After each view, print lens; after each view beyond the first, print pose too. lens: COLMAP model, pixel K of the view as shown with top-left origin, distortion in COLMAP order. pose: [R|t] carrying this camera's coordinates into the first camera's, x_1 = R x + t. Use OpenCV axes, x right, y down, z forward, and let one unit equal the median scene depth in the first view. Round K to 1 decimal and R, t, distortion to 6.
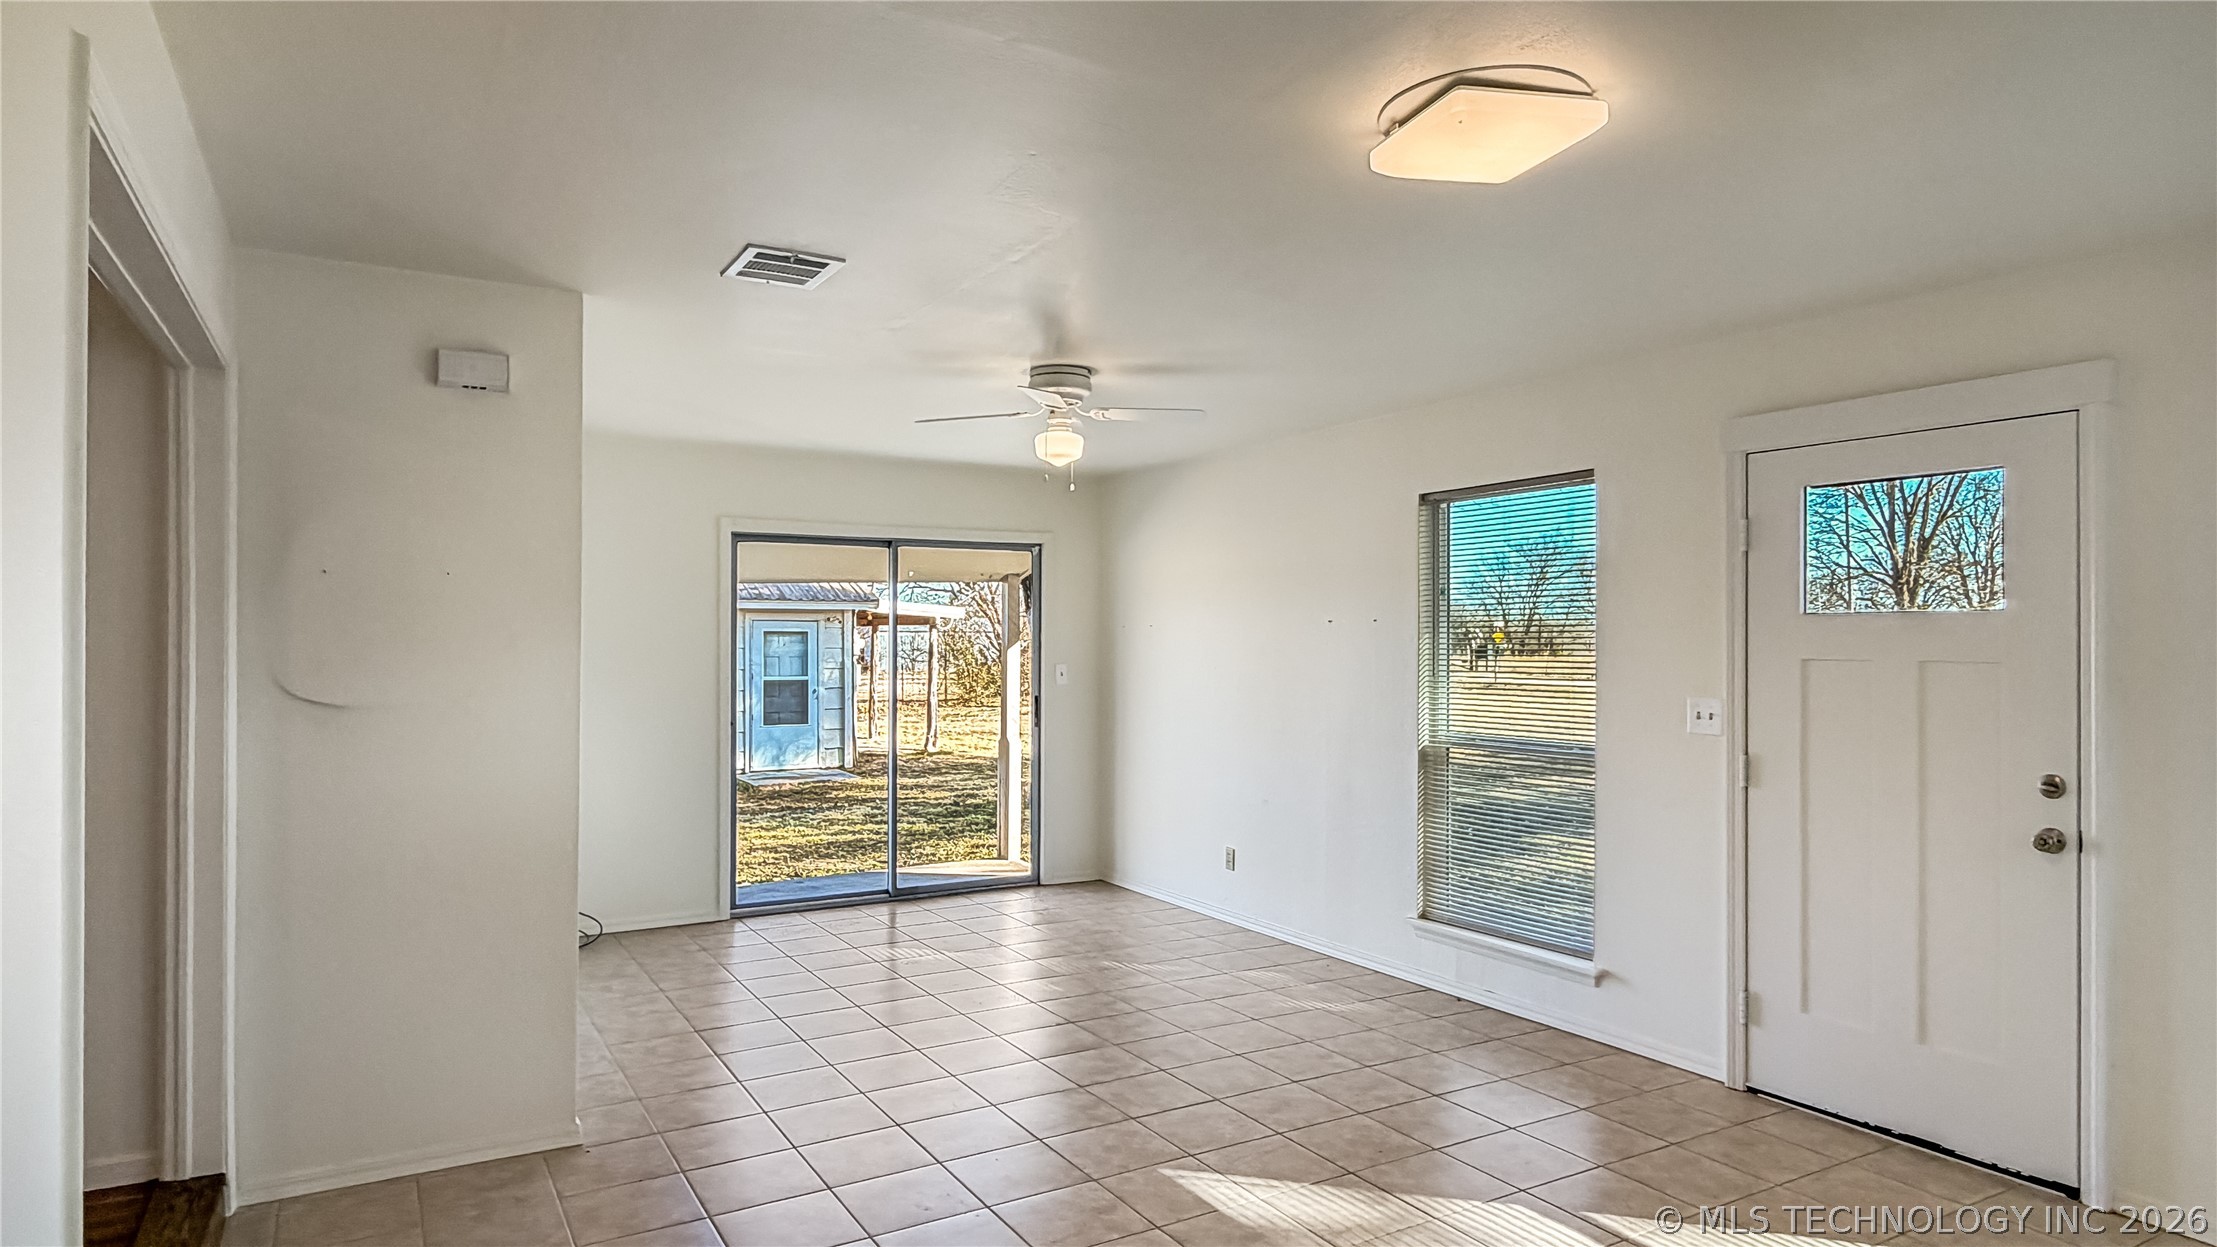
lens RADIAL K [[1271.5, 0, 1110.0], [0, 1271.5, 636.3], [0, 0, 1]] dist [0.001377, 0.000016]
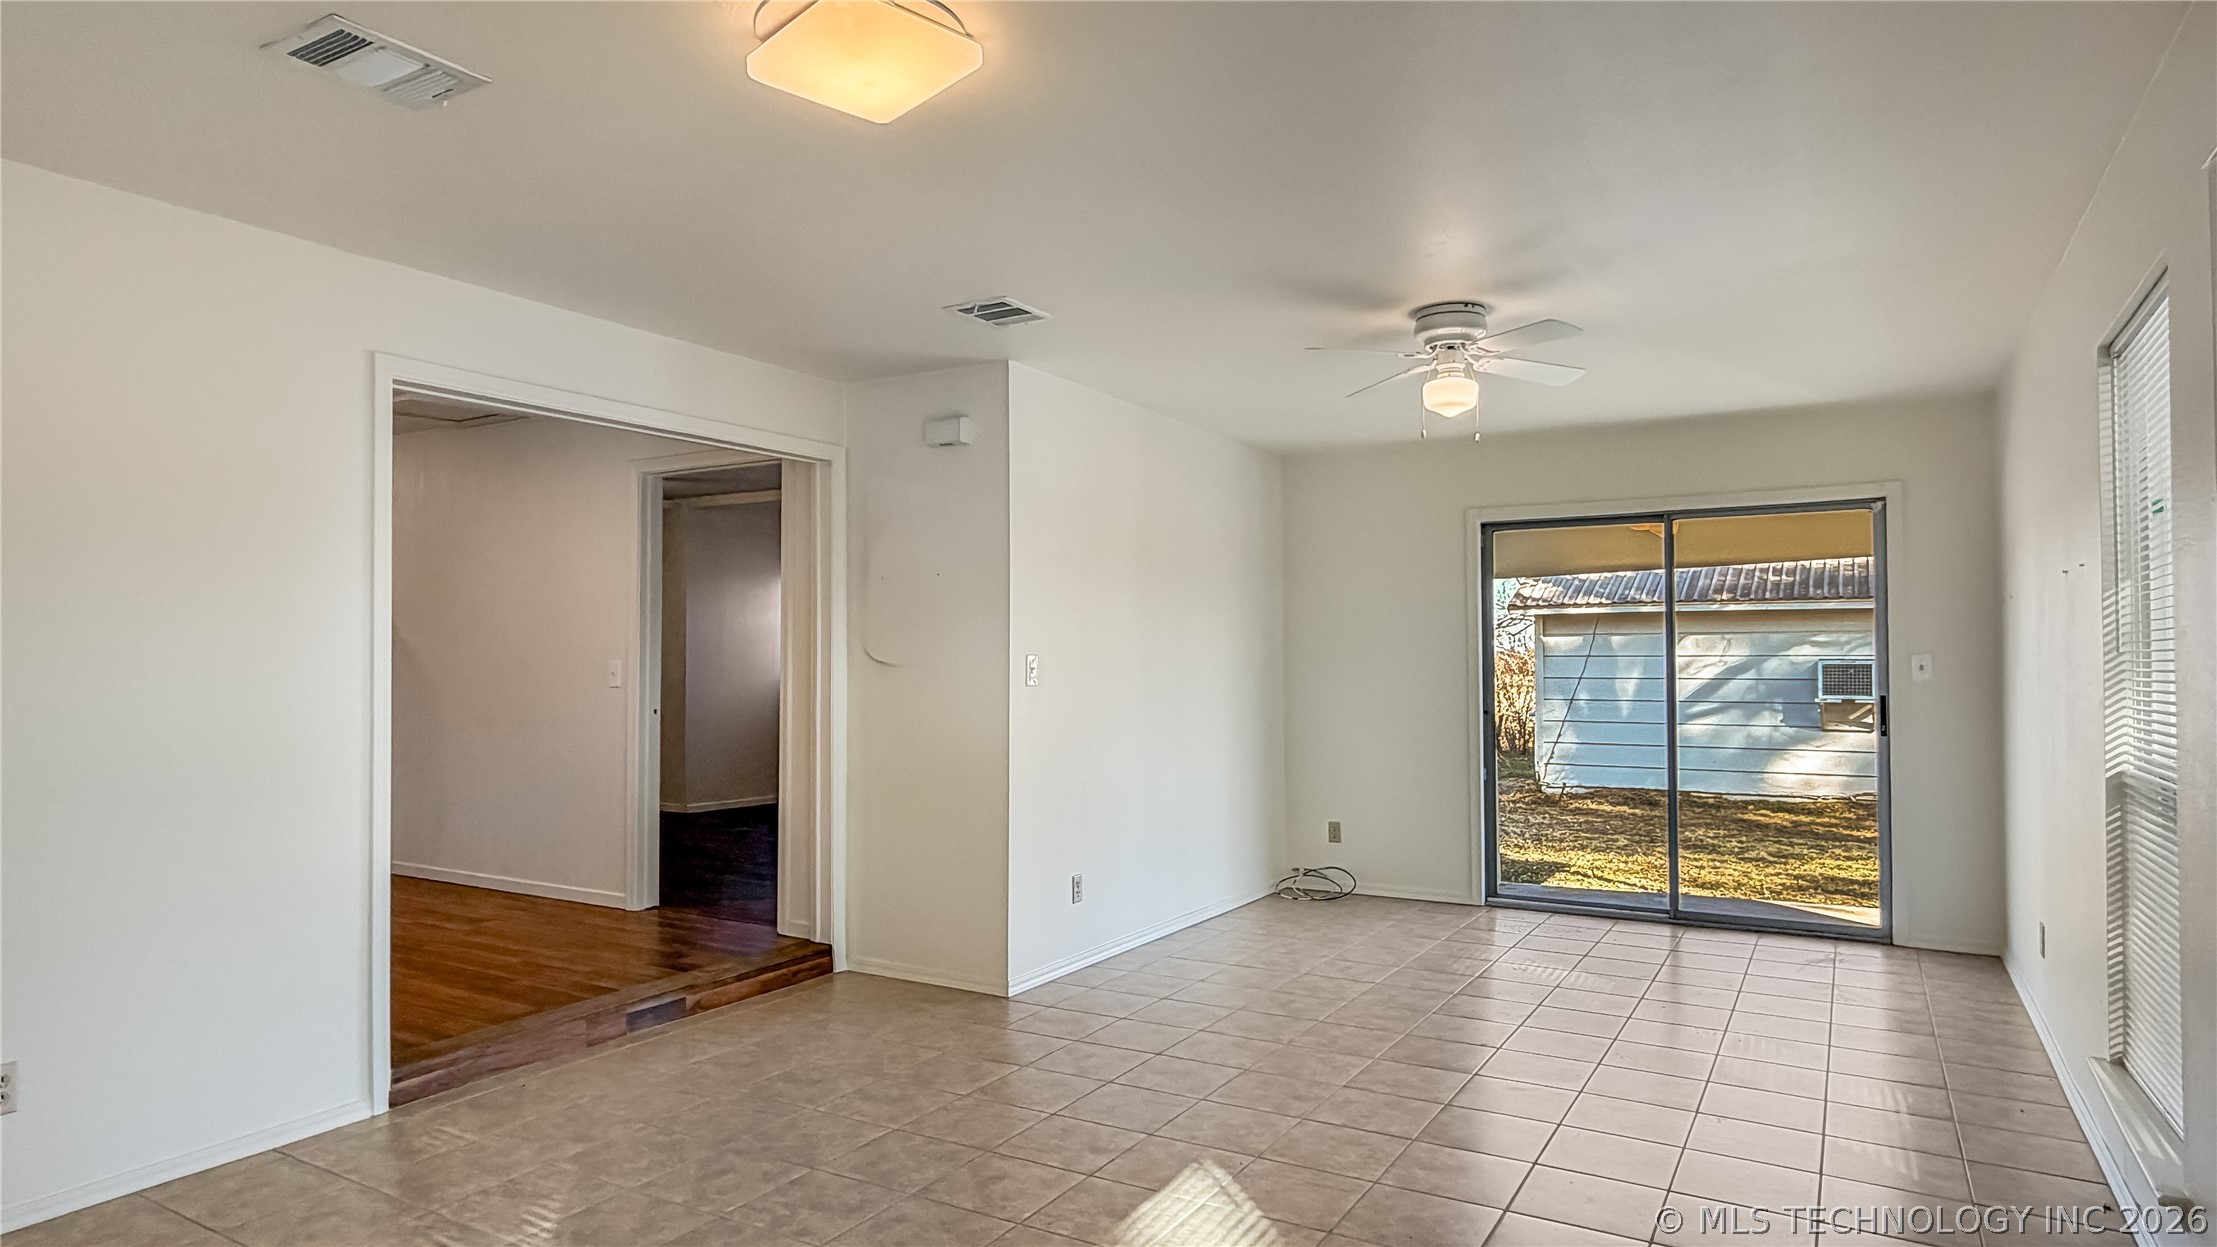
lens RADIAL K [[1260.6, 0, 1093.1], [0, 1260.6, 625.4], [0, 0, 1]] dist [0.001833, -0.000070]
pose [[0.474649, -0.028914, -0.879700, 0.437389], [0.005597, 0.999539, -0.029833, 0.027841], [0.880158, 0.009236, 0.474592, 0.246714]]
